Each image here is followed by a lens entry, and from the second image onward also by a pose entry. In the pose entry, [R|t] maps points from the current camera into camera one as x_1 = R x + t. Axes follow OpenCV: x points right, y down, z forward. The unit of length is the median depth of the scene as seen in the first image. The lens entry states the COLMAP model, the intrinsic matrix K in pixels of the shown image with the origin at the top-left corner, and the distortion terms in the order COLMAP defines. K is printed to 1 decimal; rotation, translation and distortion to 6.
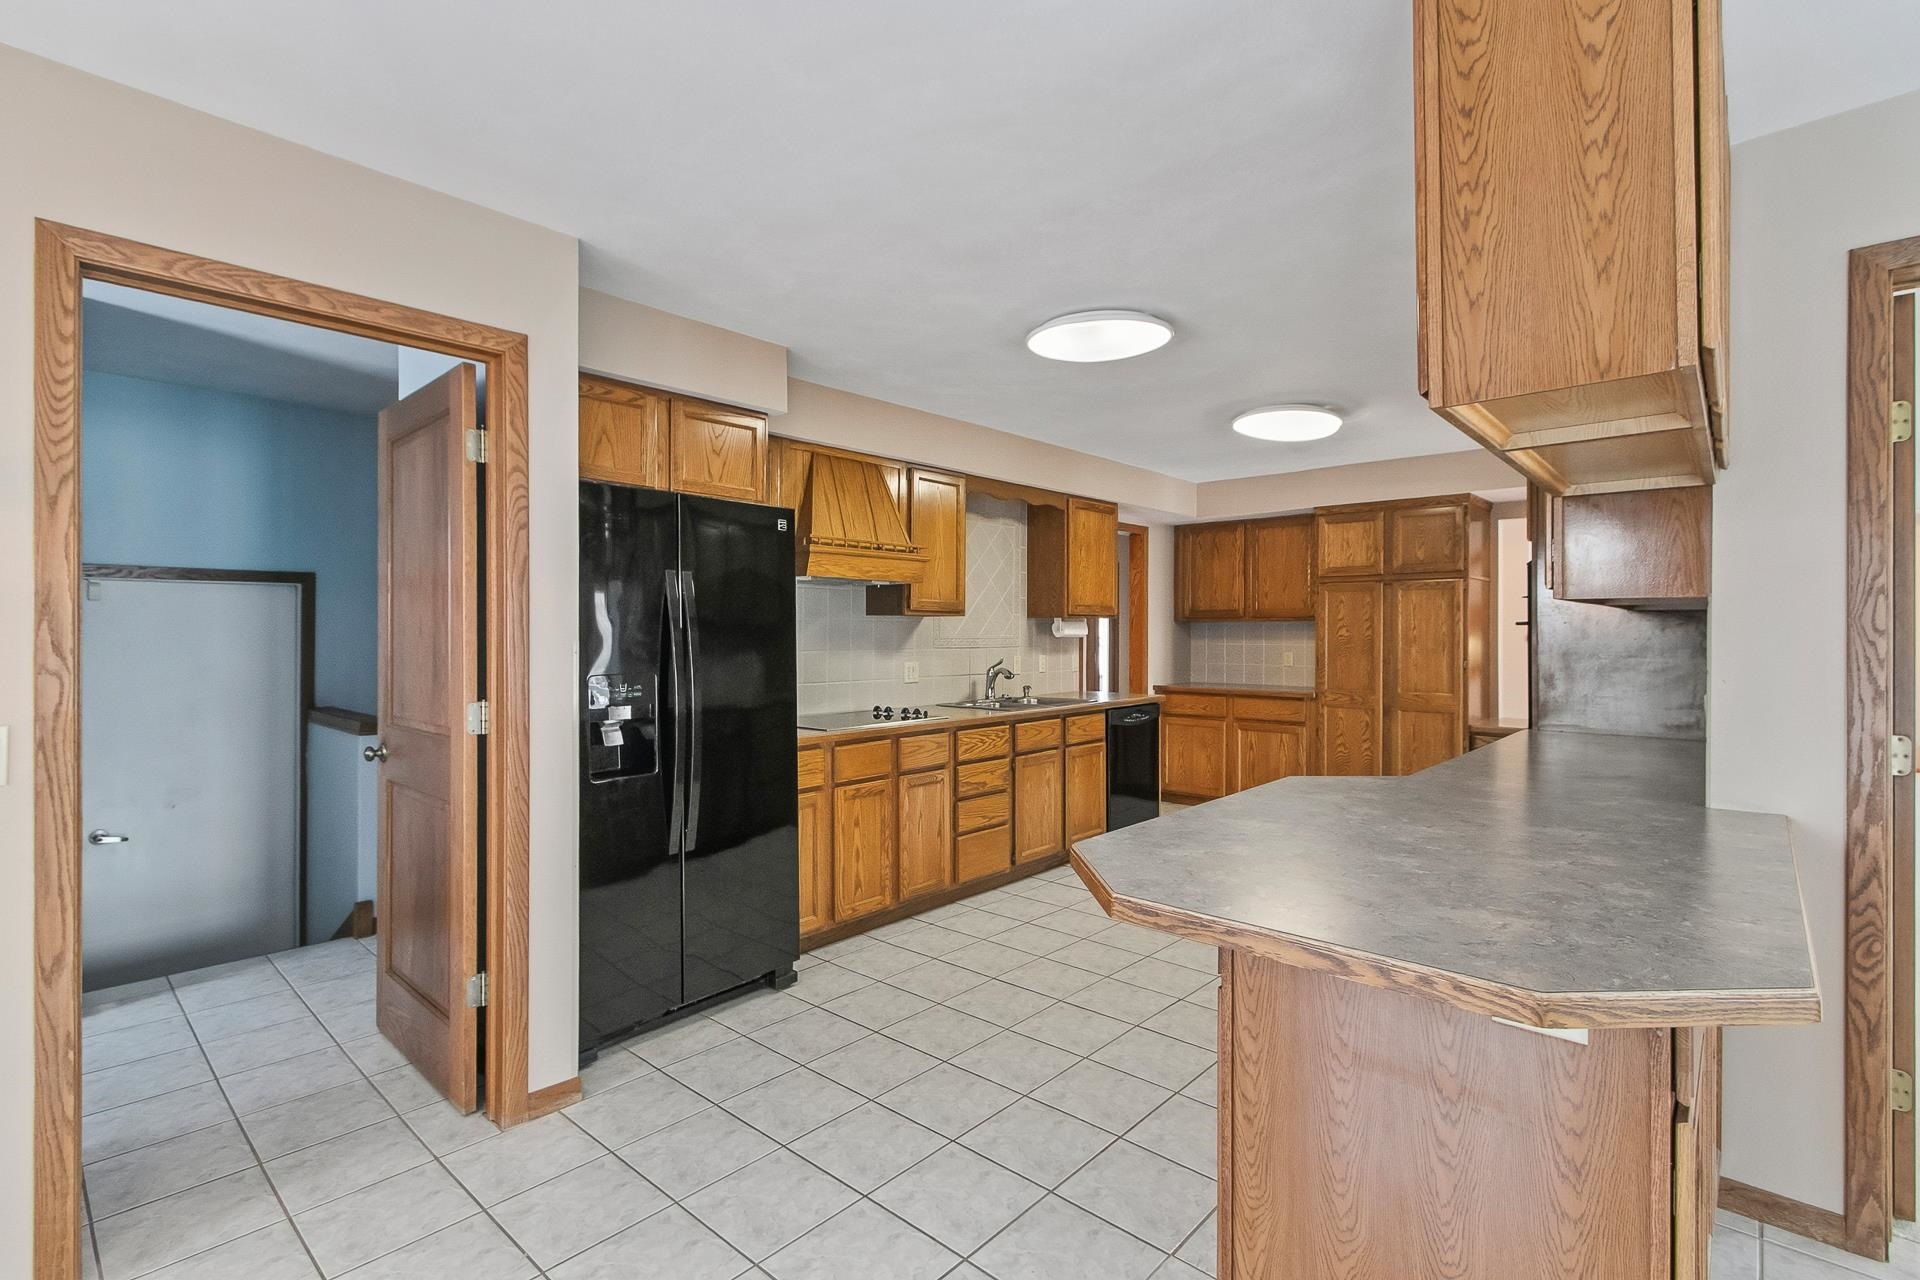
lens RADIAL K [[880.7, 0, 955.9], [0, 880.7, 634.0], [0, 0, 1]] dist [0.002174, 0.000110]
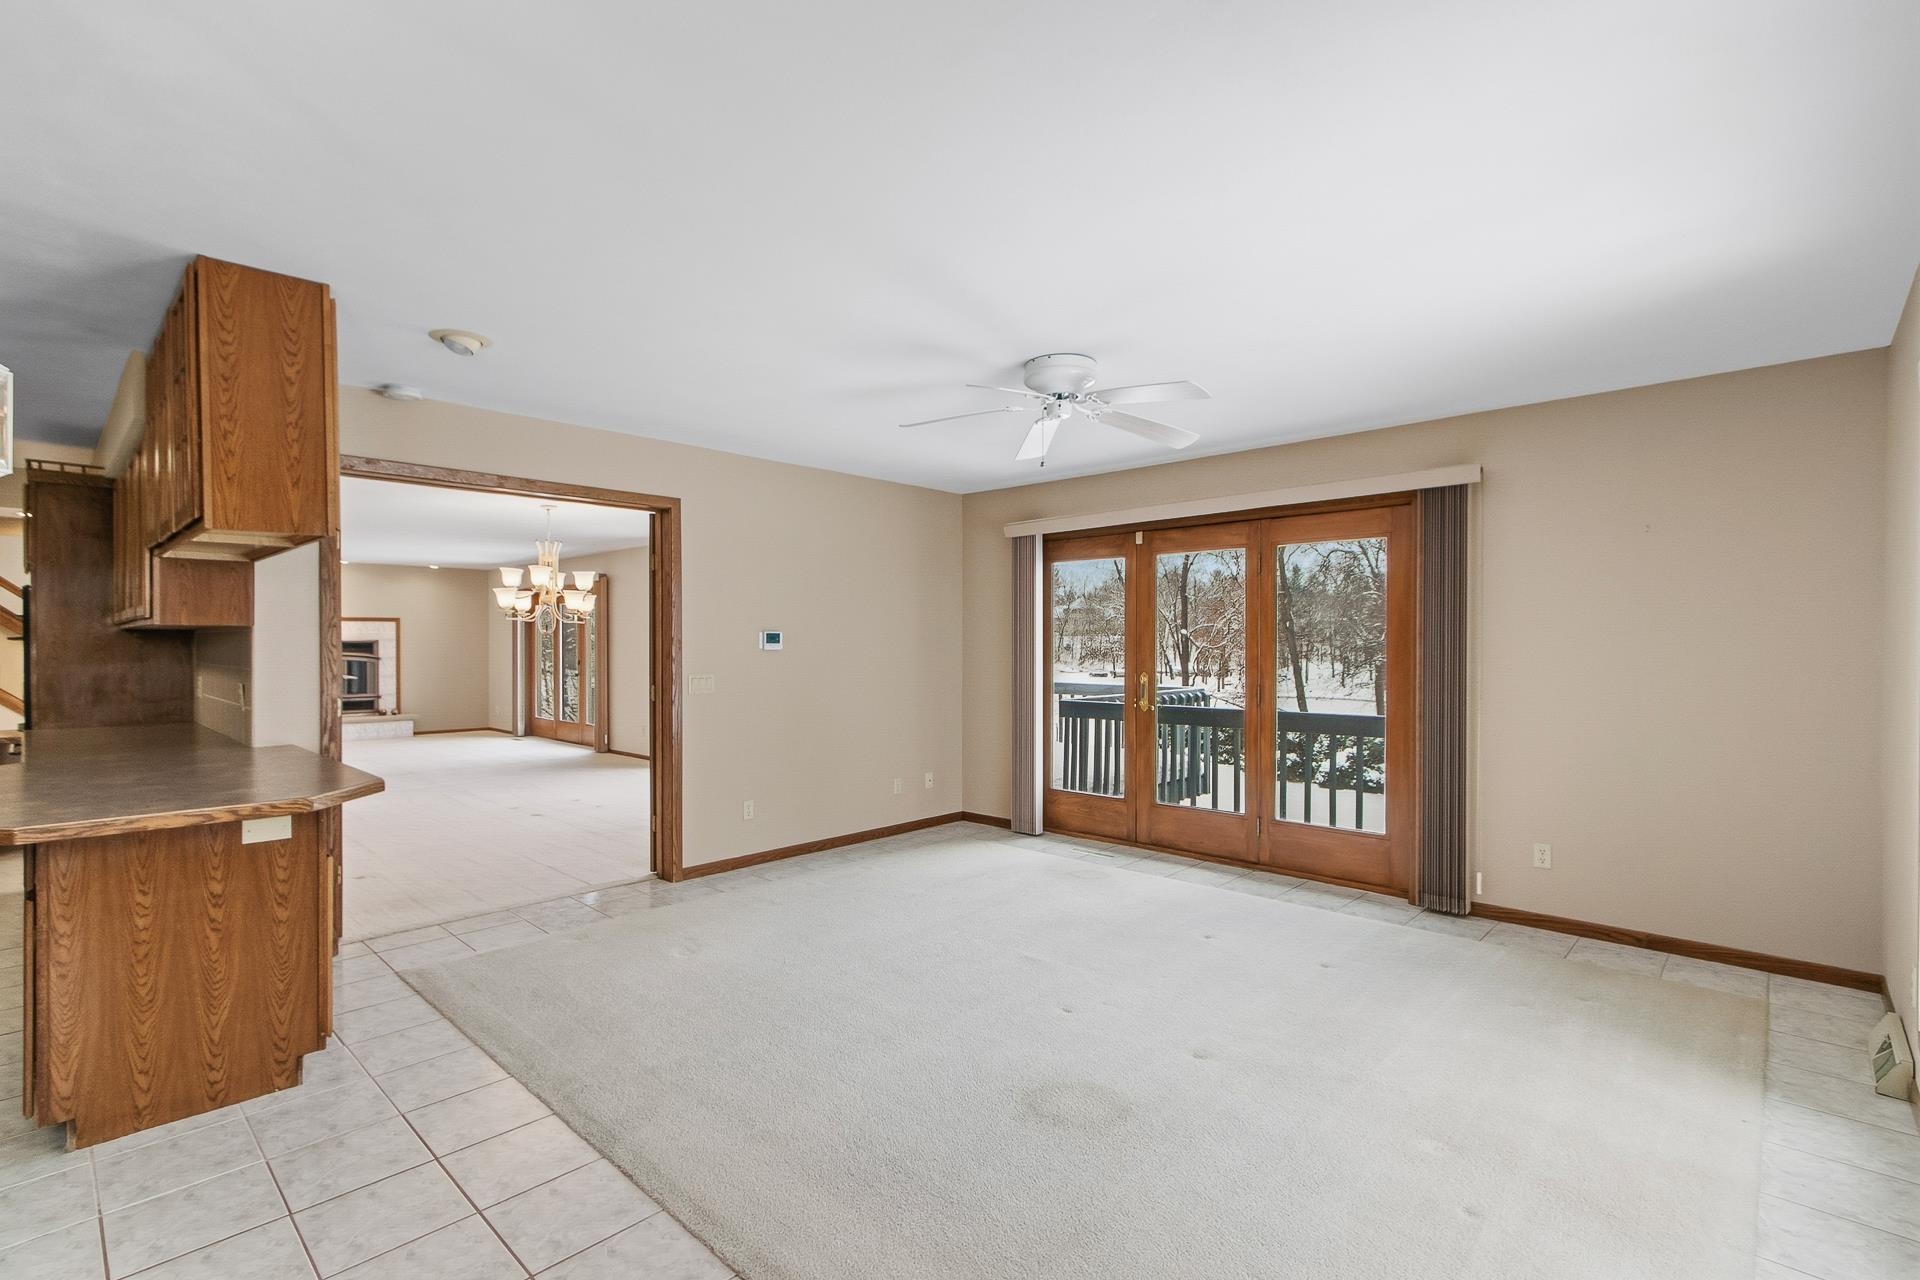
lens RADIAL K [[847.9, 0, 946.5], [0, 847.9, 639.7], [0, 0, 1]] dist [-0.000372, 0.000079]
pose [[0.003965, 0.001393, 0.999991, -1.254001], [0.002602, 0.999996, -0.001403, -0.014864], [-0.999989, 0.002608, 0.003961, -0.574753]]
